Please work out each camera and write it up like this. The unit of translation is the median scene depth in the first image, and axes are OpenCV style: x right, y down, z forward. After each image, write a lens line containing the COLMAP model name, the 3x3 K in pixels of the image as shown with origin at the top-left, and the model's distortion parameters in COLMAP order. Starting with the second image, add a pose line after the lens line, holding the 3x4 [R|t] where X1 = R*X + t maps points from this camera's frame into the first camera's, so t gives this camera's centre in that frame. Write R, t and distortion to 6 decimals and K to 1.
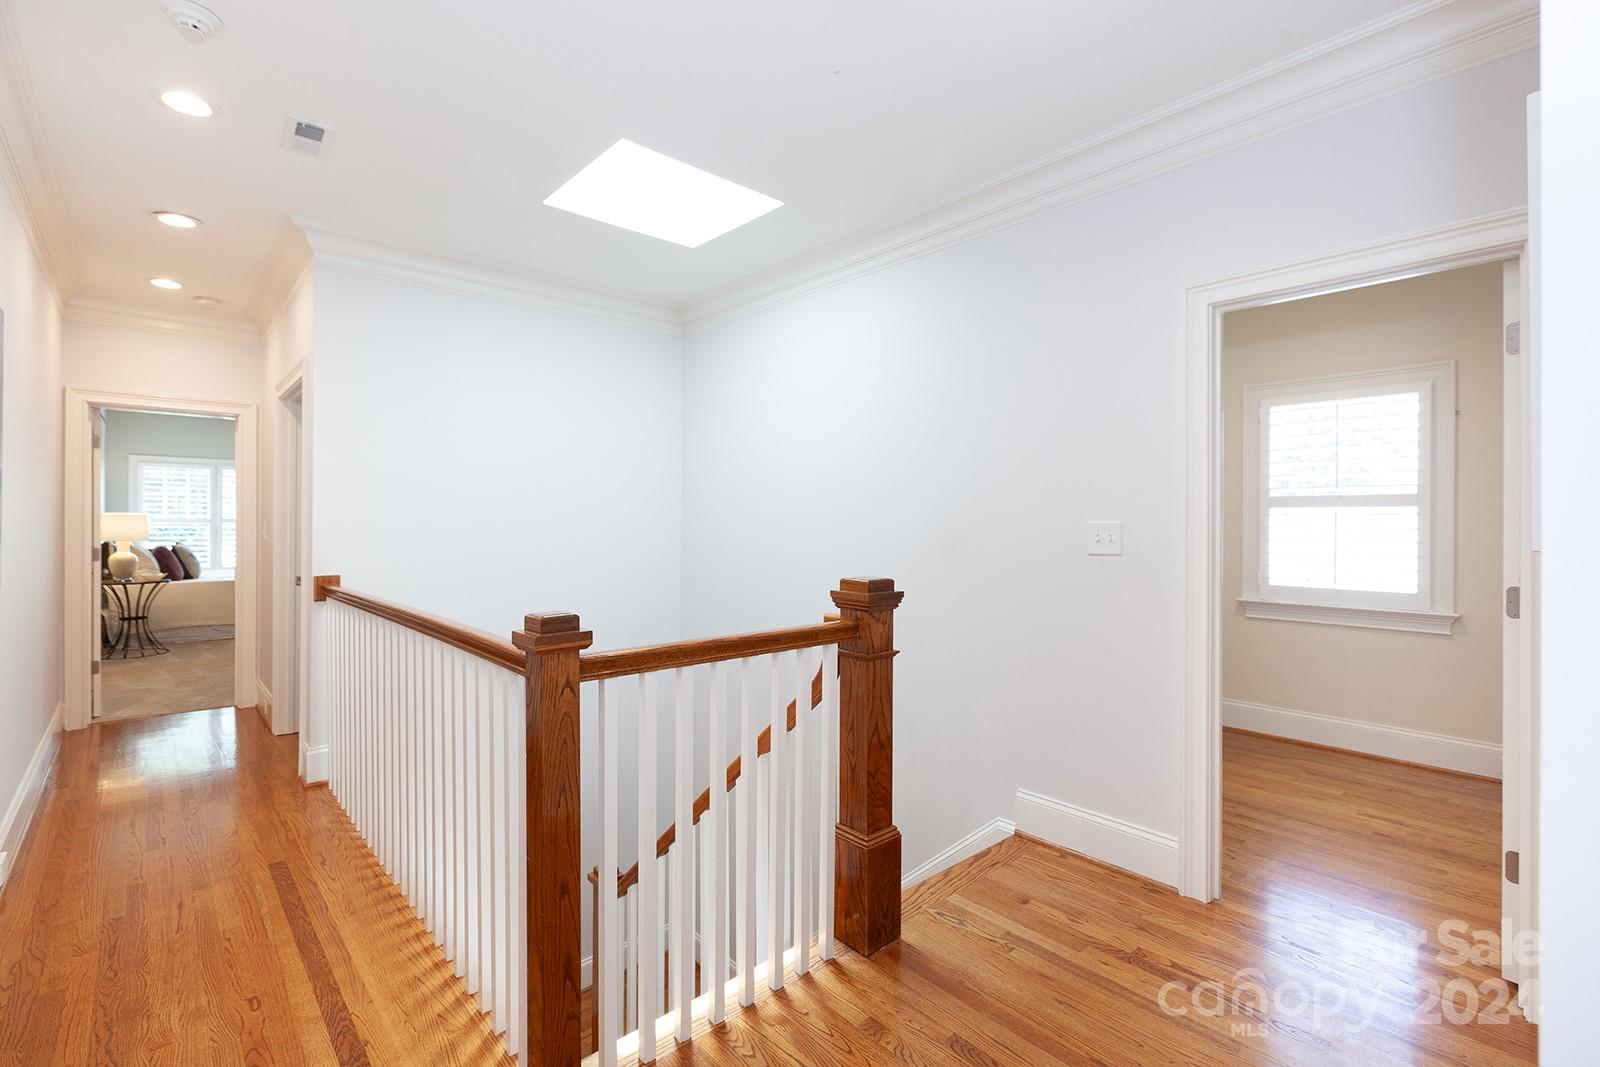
lens RADIAL K [[740.5, 0, 789.7], [0, 740.5, 522.5], [0, 0, 1]] dist [-0.000708, -0.000191]
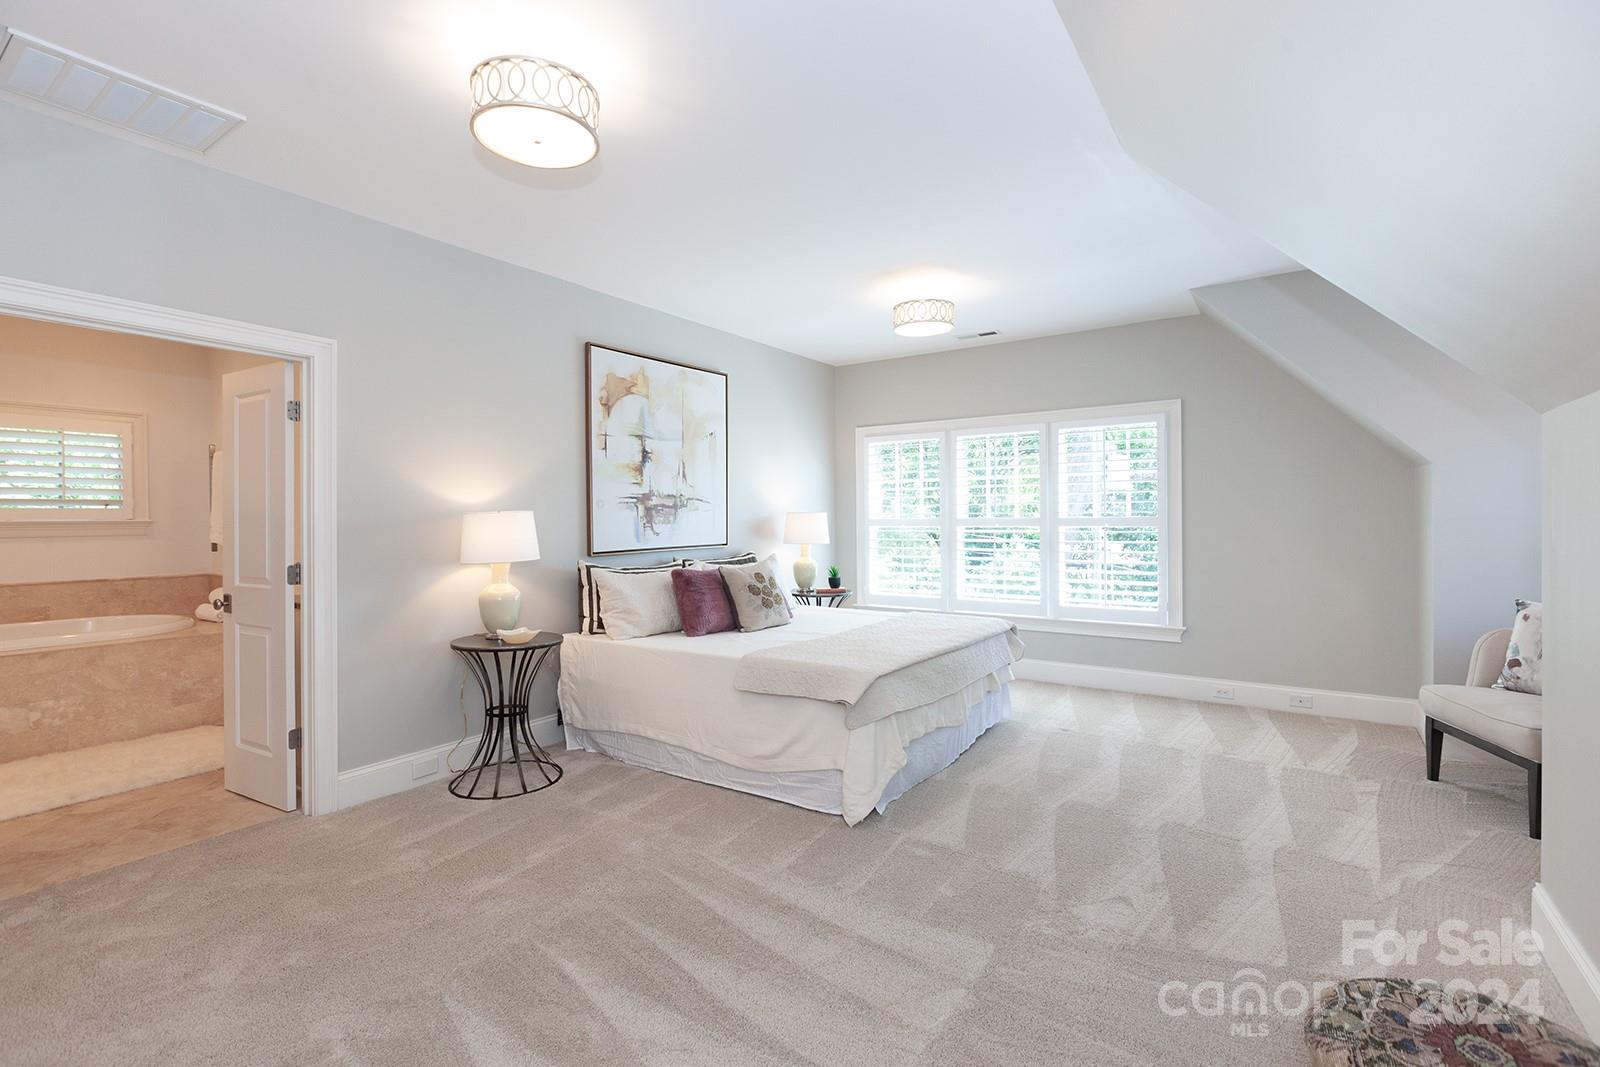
lens RADIAL K [[740.5, 0, 789.7], [0, 740.5, 522.5], [0, 0, 1]] dist [-0.000708, -0.000191]
pose [[0.254955, 0.000476, -0.966953, -0.280561], [0.007808, 0.999966, 0.002552, -0.005188], [0.966921, -0.008201, 0.254943, 0.914845]]
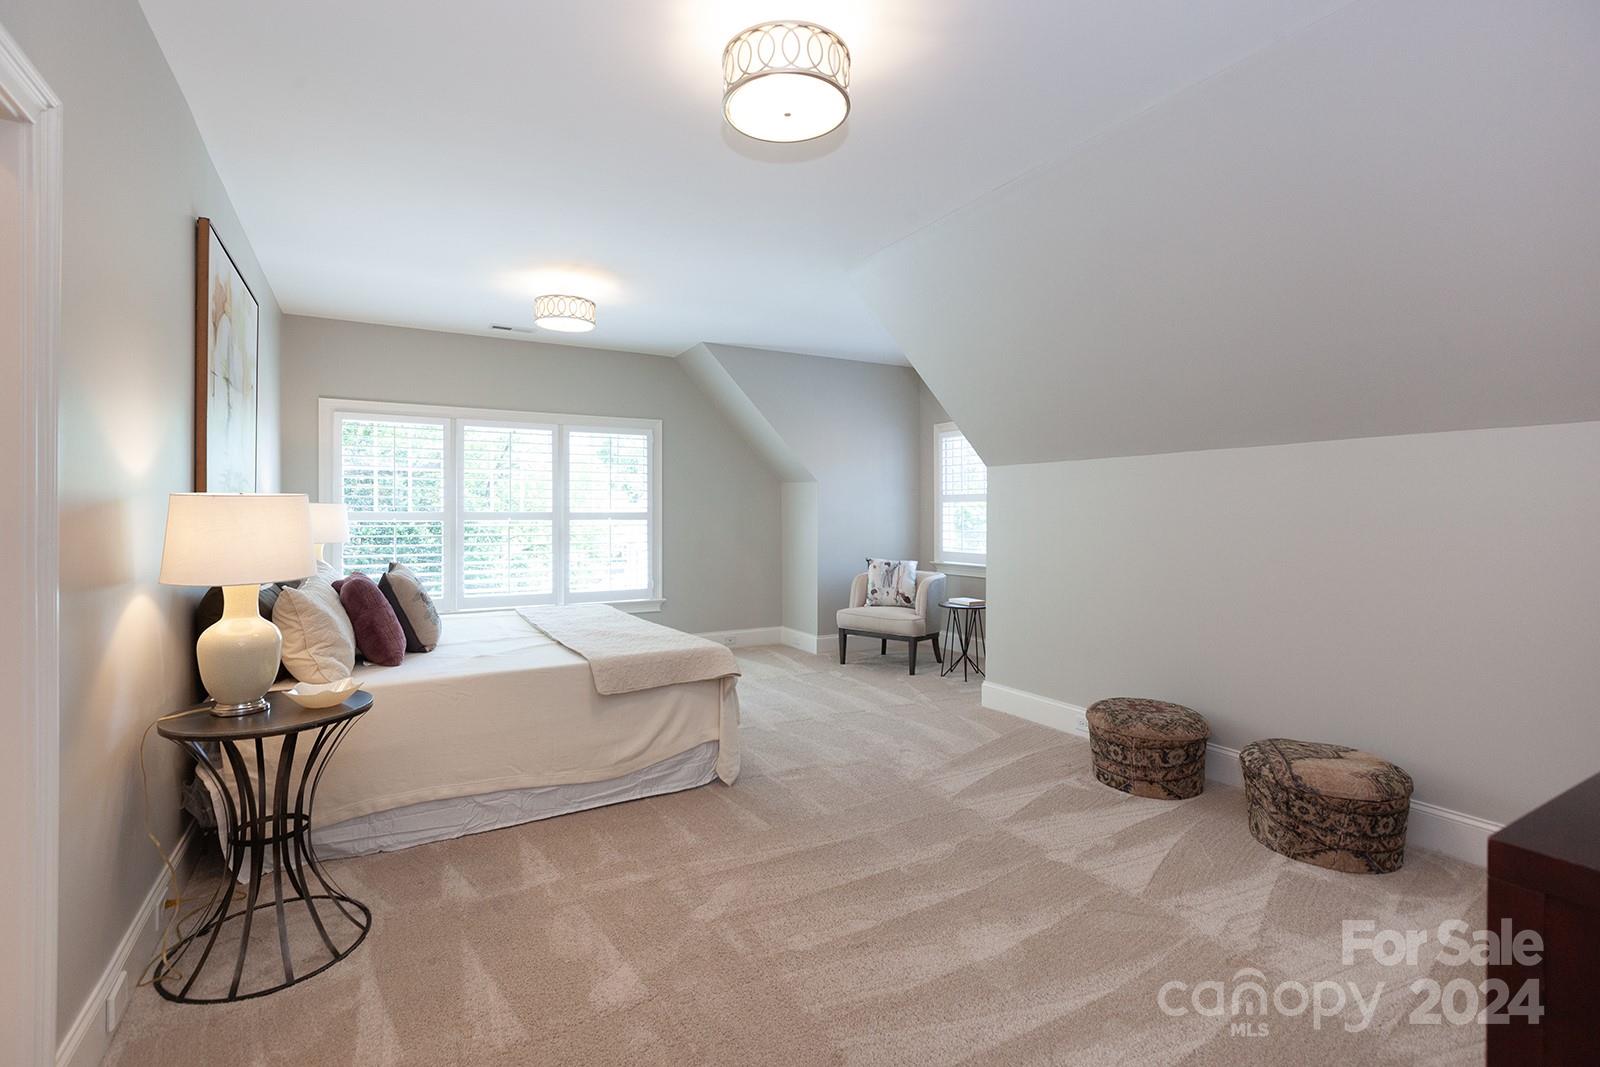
lens RADIAL K [[724.8, 0, 802.5], [0, 724.8, 508.6], [0, 0, 1]] dist [0.000220, 0.000266]
pose [[0.983569, -0.003412, -0.180498, -0.524210], [0.002267, 0.999976, -0.006549, -0.004338], [0.180516, 0.006032, 0.983554, 0.636527]]
